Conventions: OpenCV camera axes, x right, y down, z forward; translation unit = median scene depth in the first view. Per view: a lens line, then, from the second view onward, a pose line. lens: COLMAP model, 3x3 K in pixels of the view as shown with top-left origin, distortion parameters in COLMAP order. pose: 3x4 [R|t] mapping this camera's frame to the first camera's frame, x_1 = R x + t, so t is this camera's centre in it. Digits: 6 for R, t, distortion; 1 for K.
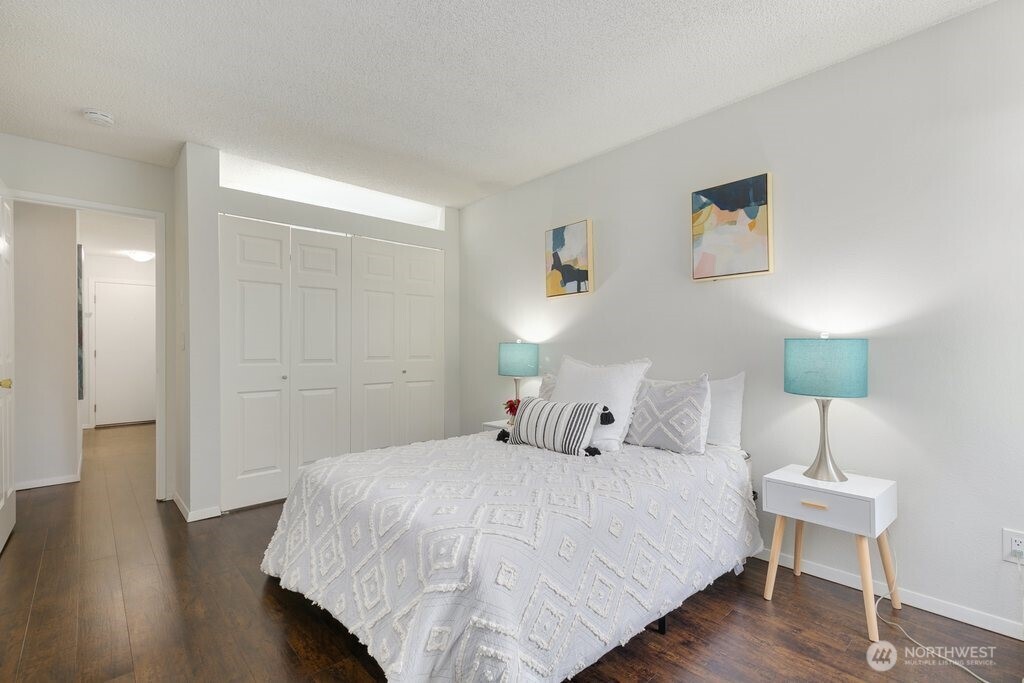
lens RADIAL K [[460.8, 0, 507.4], [0, 460.8, 345.0], [0, 0, 1]] dist [0.008783, -0.000050]
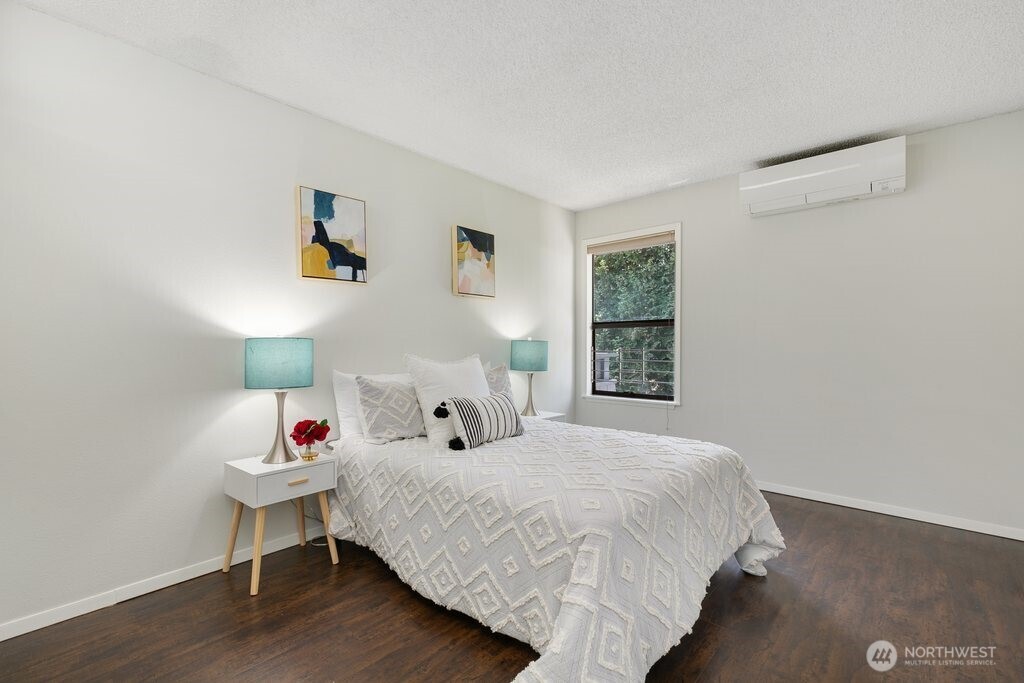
lens RADIAL K [[460.8, 0, 507.4], [0, 460.8, 345.0], [0, 0, 1]] dist [0.008783, -0.000050]
pose [[-0.103487, 0.003309, 0.994625, -0.711365], [-0.003692, 0.999986, -0.003711, 0.007090], [-0.994624, -0.004056, -0.103473, 0.785878]]
